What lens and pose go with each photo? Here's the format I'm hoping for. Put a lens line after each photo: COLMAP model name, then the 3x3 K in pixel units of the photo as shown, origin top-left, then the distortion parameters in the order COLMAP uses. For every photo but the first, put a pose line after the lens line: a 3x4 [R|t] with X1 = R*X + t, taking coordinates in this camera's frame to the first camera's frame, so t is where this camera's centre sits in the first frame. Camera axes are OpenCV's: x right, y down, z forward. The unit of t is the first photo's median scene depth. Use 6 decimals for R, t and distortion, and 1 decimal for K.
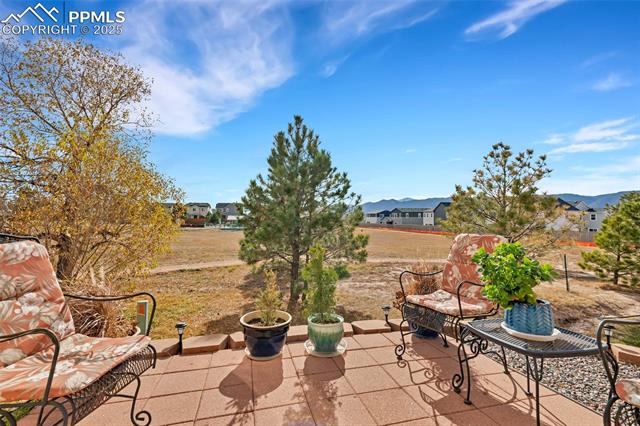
lens RADIAL K [[290.3, 0, 306.1], [0, 290.3, 214.0], [0, 0, 1]] dist [0.002038, 0.000480]
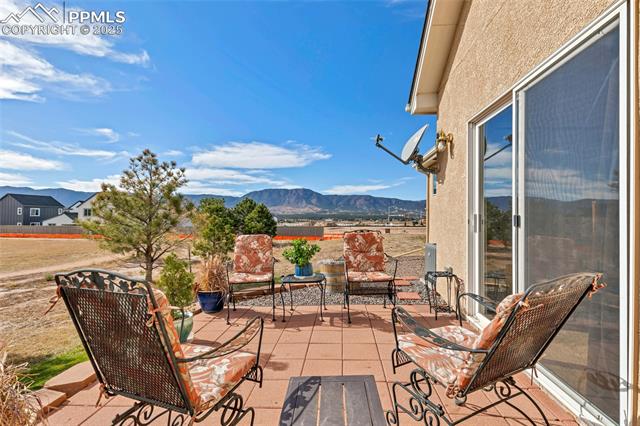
lens RADIAL K [[290.3, 0, 322.2], [0, 290.3, 214.5], [0, 0, 1]] dist [0.002038, 0.000480]
pose [[0.331318, 0.004832, 0.943507, -0.357703], [-0.013028, 0.999915, -0.000546, -0.020970], [-0.943429, -0.012111, 0.331353, 0.034553]]
